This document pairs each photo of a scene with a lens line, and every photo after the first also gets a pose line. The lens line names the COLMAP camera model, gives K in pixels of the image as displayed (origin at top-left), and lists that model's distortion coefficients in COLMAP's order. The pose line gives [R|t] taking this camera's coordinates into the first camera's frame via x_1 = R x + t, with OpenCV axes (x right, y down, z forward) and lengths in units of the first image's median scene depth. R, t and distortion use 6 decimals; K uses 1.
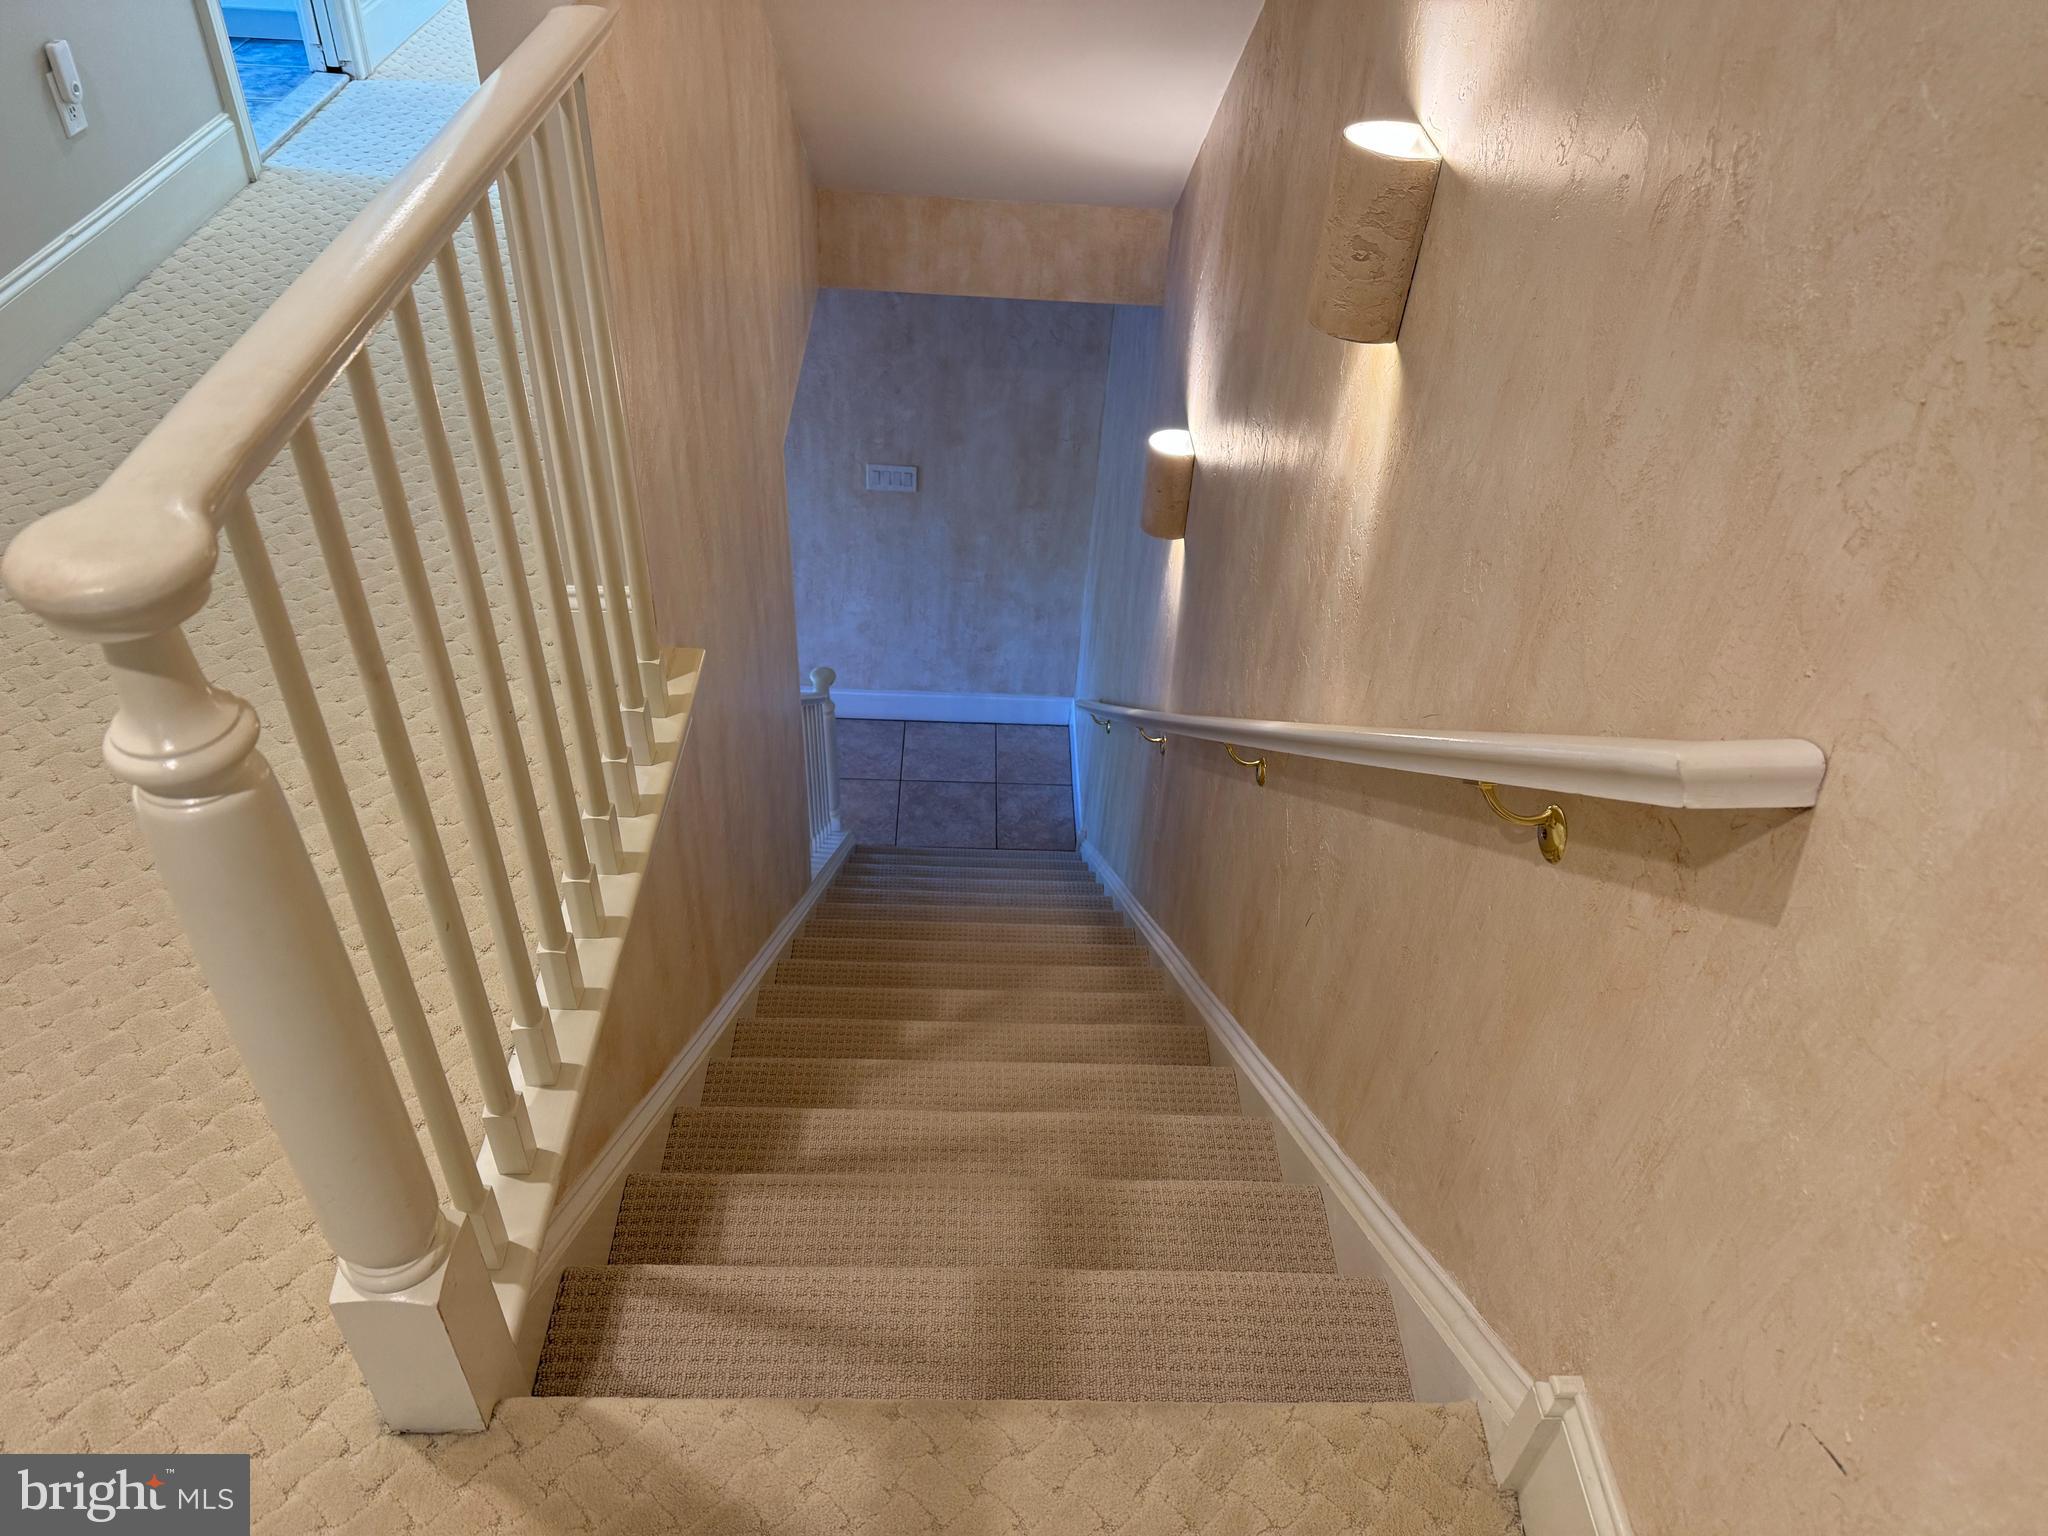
lens RADIAL K [[1439.7, 0, 1024.3], [0, 1439.7, 769.8], [0, 0, 1]] dist [0.007765, 0.001351]
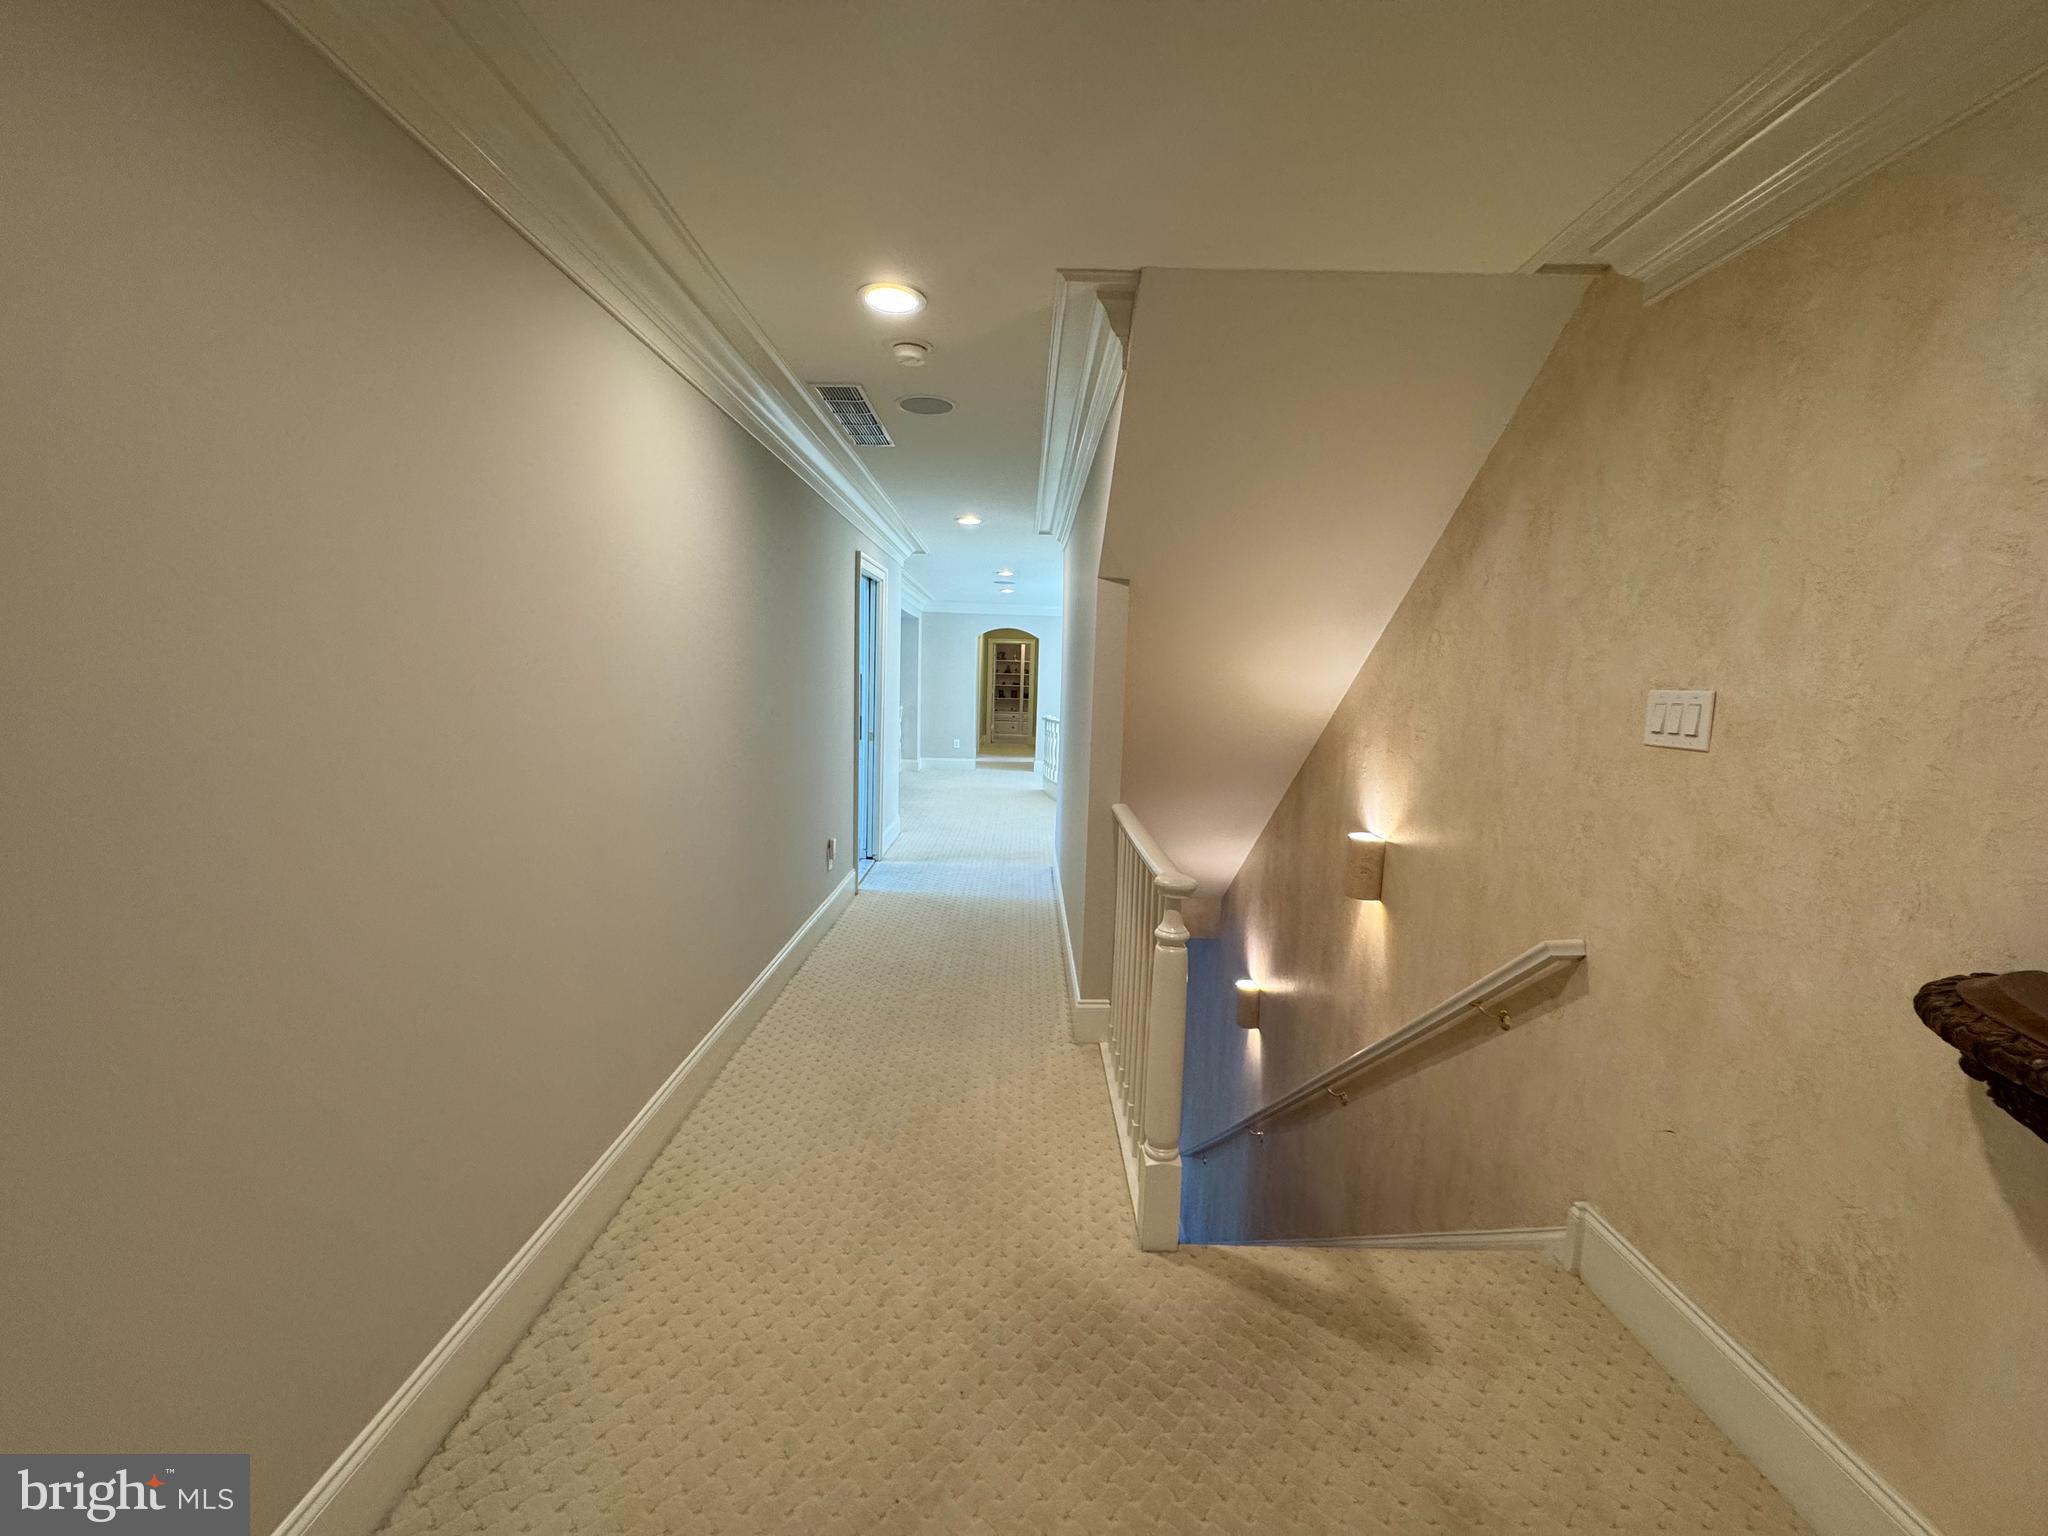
lens RADIAL K [[814.8, 0, 1027.0], [0, 814.8, 767.6], [0, 0, 1]] dist [-0.002206, -0.000299]
pose [[0.999693, -0.023990, -0.006166, -0.452041], [0.016362, 0.826464, -0.562752, 0.407838], [0.018596, 0.562479, 0.826603, -0.537826]]
